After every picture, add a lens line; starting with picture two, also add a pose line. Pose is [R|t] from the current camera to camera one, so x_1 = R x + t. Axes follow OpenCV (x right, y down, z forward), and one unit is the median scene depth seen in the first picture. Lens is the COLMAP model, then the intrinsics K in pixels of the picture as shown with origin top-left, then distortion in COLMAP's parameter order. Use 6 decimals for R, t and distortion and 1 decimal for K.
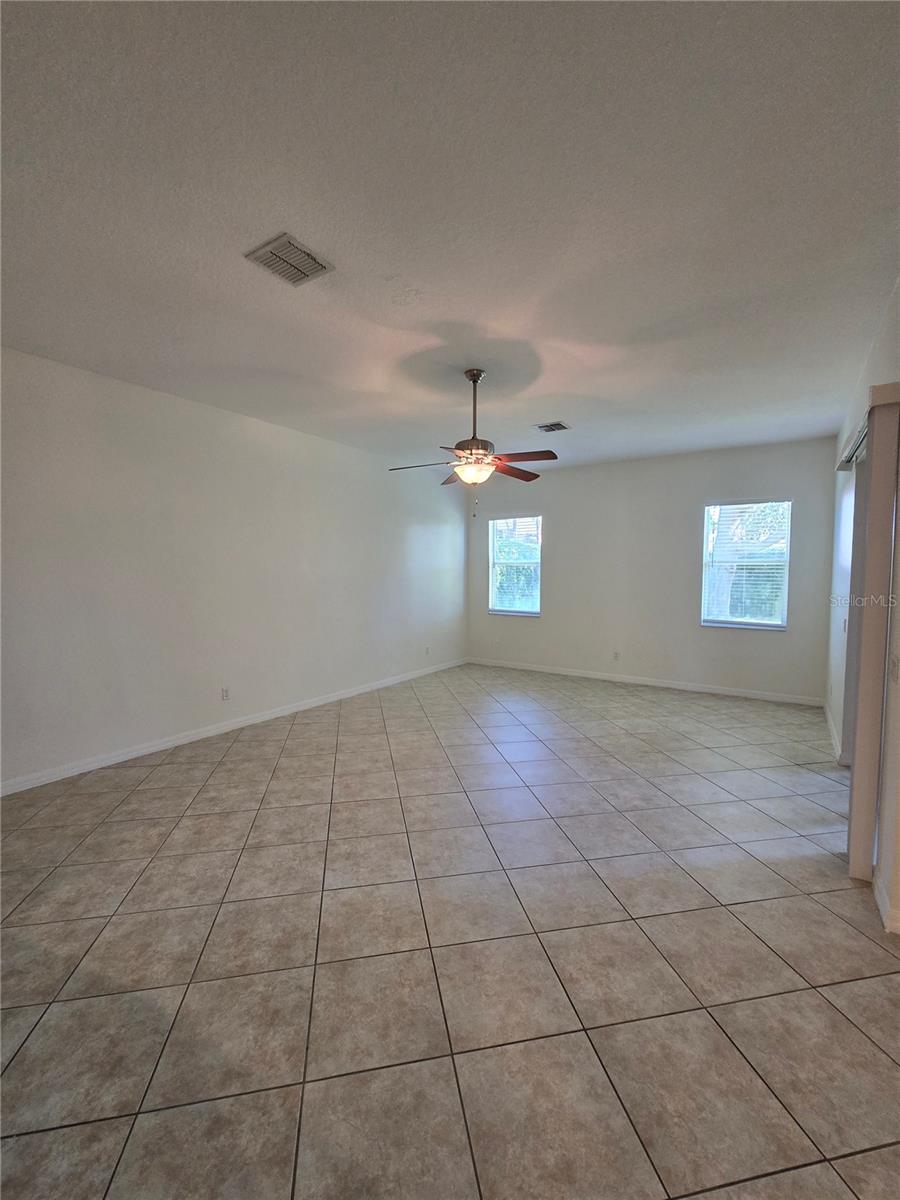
lens RADIAL K [[493.5, 0, 446.8], [0, 493.5, 599.8], [0, 0, 1]] dist [0.003010, -0.000081]
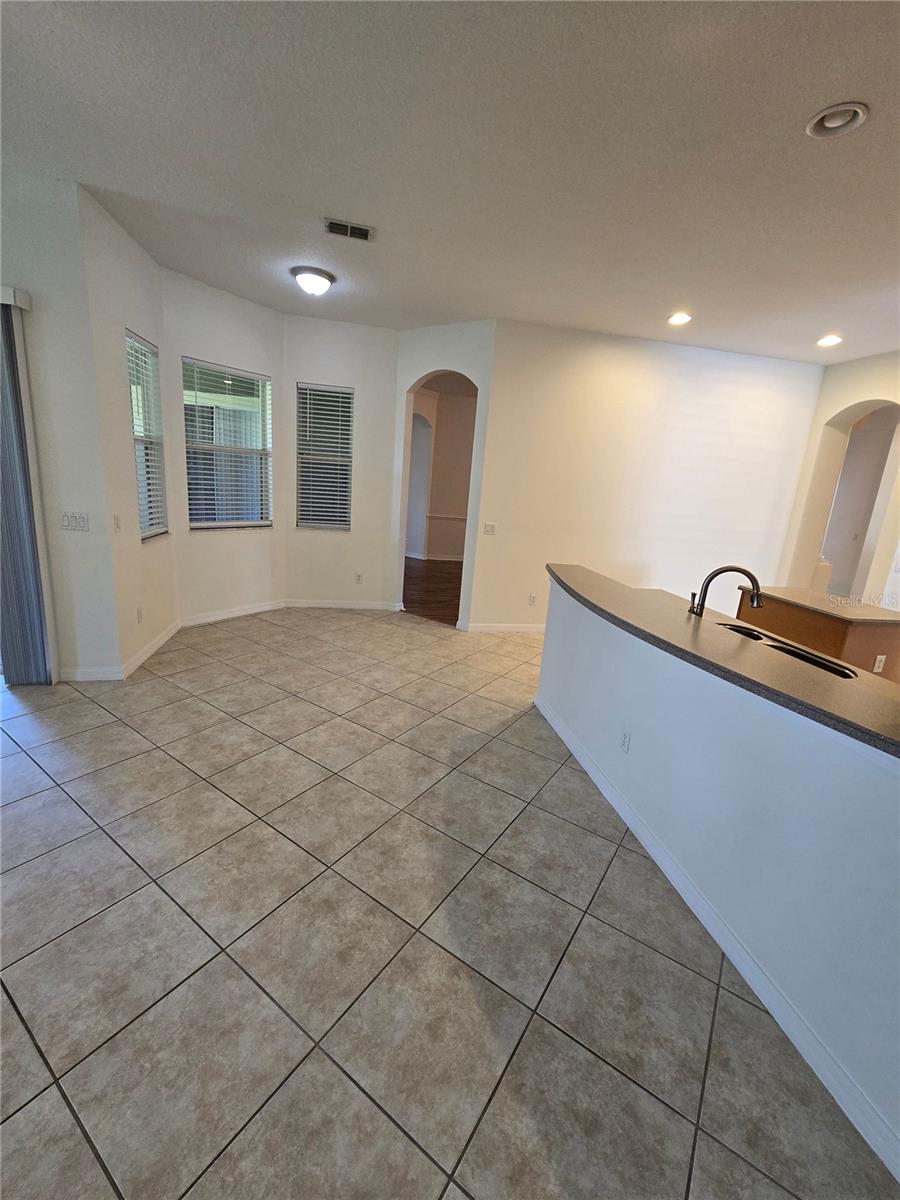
lens RADIAL K [[493.5, 0, 453.7], [0, 493.5, 595.6], [0, 0, 1]] dist [0.003010, -0.000081]
pose [[-0.706006, -0.217421, 0.674006, -0.613950], [-0.035865, 0.961464, 0.272582, -0.058798], [-0.707297, 0.168271, -0.686597, 0.858666]]
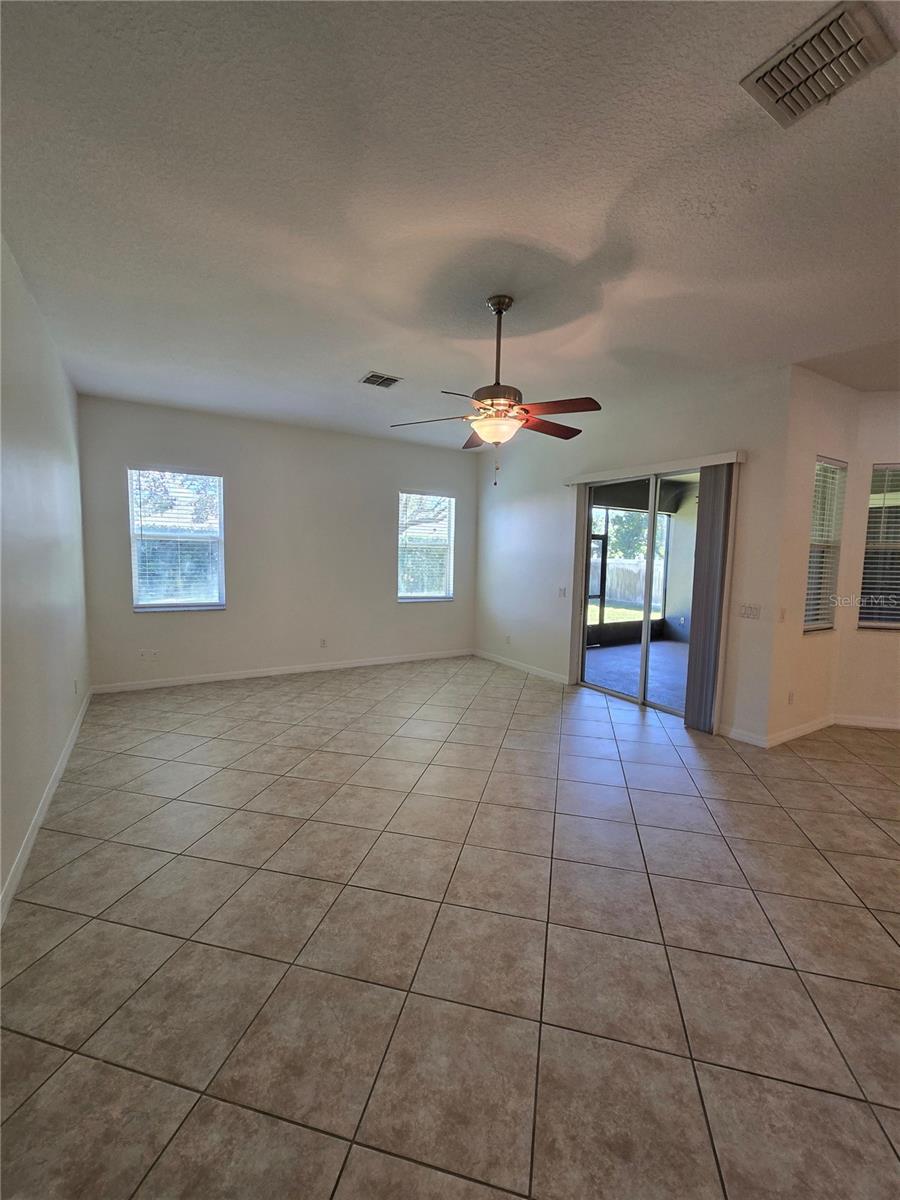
lens RADIAL K [[493.5, 0, 451.0], [0, 493.5, 598.1], [0, 0, 1]] dist [0.003010, -0.000081]
pose [[0.412945, -0.073426, 0.907791, -0.839530], [0.035595, 0.997284, 0.064473, -0.045525], [-0.910060, 0.005689, 0.414437, 0.862323]]
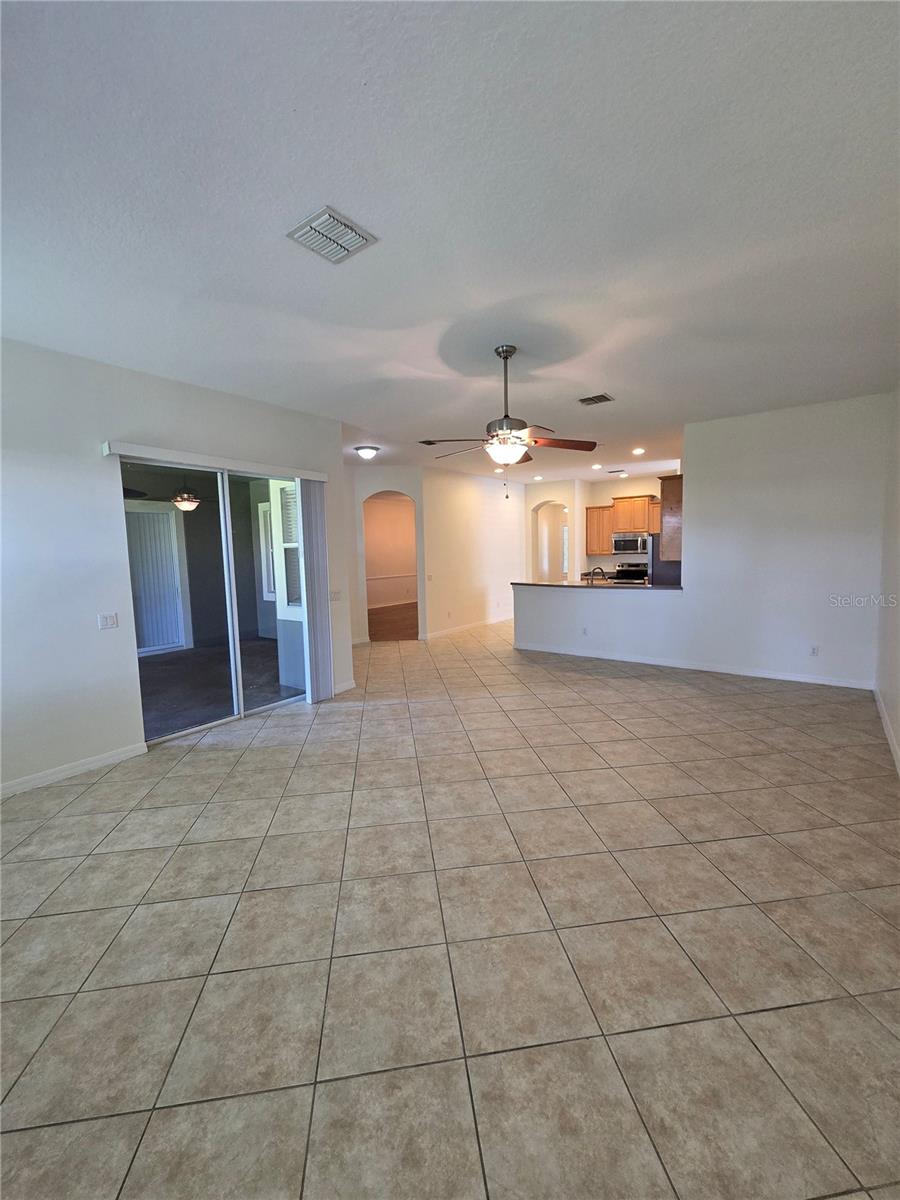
lens RADIAL K [[493.5, 0, 452.6], [0, 493.5, 595.6], [0, 0, 1]] dist [0.003010, -0.000081]
pose [[-0.998676, 0.017363, 0.048430, 0.142178], [0.024539, 0.988113, 0.151759, -0.150578], [-0.045220, 0.152746, -0.987230, 2.357226]]
